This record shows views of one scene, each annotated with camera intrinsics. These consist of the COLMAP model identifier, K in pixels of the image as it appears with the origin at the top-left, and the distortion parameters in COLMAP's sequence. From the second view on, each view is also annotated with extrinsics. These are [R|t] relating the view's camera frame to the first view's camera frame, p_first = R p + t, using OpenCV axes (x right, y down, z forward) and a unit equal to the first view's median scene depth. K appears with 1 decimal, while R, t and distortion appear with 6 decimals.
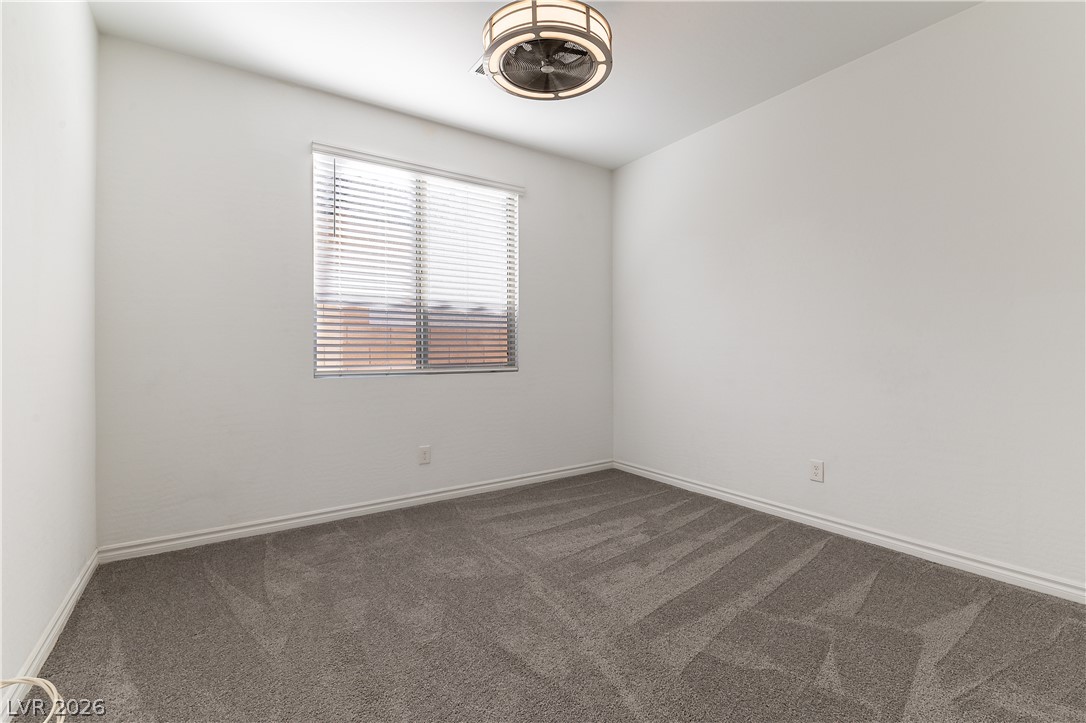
lens RADIAL K [[485.2, 0, 548.2], [0, 485.2, 354.7], [0, 0, 1]] dist [-0.004025, -0.001157]
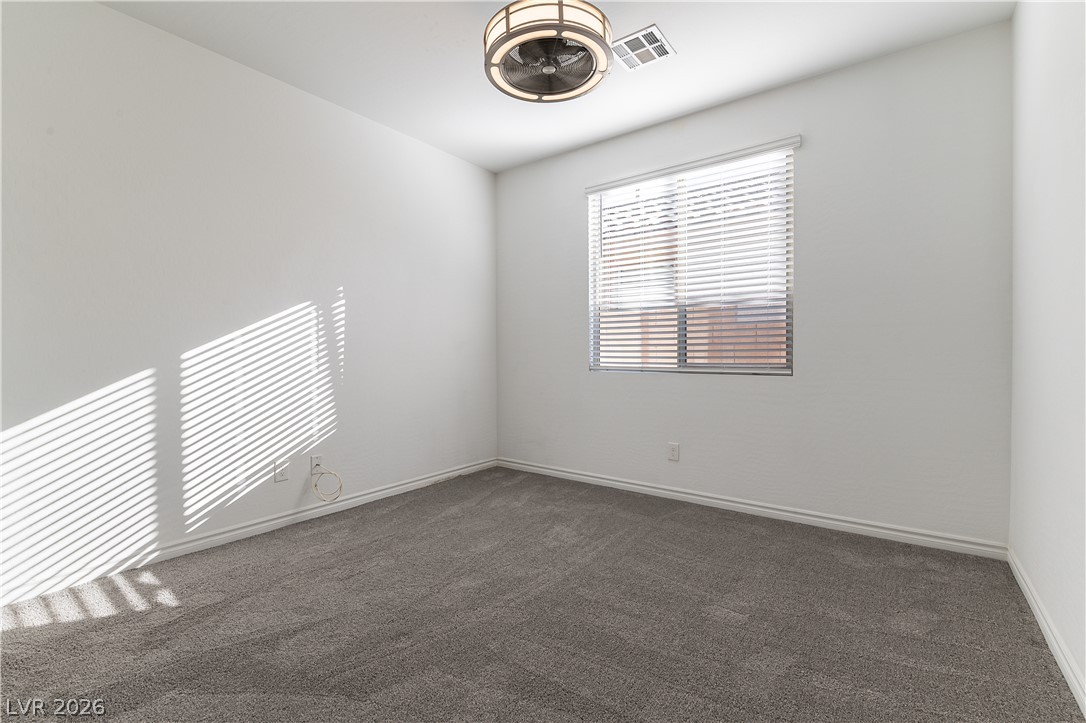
lens RADIAL K [[485.2, 0, 543.5], [0, 485.2, 365.4], [0, 0, 1]] dist [-0.004025, -0.001157]
pose [[0.313306, 0.030169, -0.949173, 0.629350], [-0.001696, 0.999511, 0.031209, -0.006481], [0.949651, -0.008168, 0.313204, 0.426626]]
